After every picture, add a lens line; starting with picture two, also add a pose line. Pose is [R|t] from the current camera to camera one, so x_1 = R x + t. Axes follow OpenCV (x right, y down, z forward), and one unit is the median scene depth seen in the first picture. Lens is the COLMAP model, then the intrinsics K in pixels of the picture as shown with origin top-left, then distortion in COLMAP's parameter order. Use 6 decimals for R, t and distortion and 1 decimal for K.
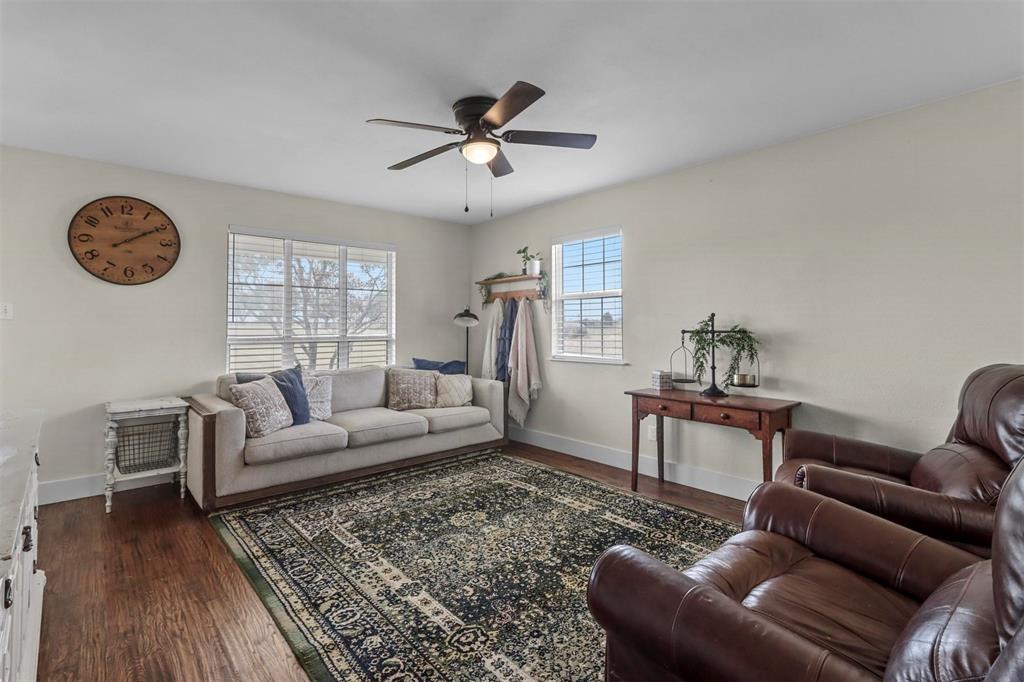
lens RADIAL K [[480.5, 0, 505.7], [0, 480.5, 324.4], [0, 0, 1]] dist [0.000425, 0.000267]
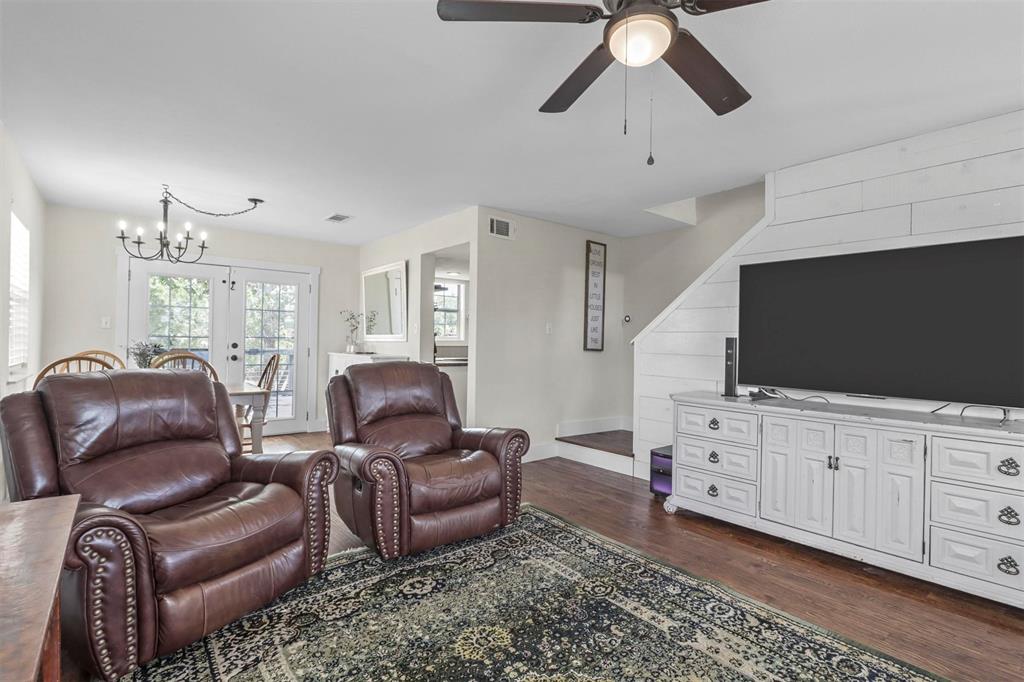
lens RADIAL K [[480.5, 0, 505.7], [0, 480.5, 324.4], [0, 0, 1]] dist [0.000425, 0.000267]
pose [[-0.998697, -0.010156, 0.050014, 0.096877], [-0.012018, 0.999241, -0.037063, 0.009142], [-0.049599, -0.037616, -0.998061, 2.017695]]
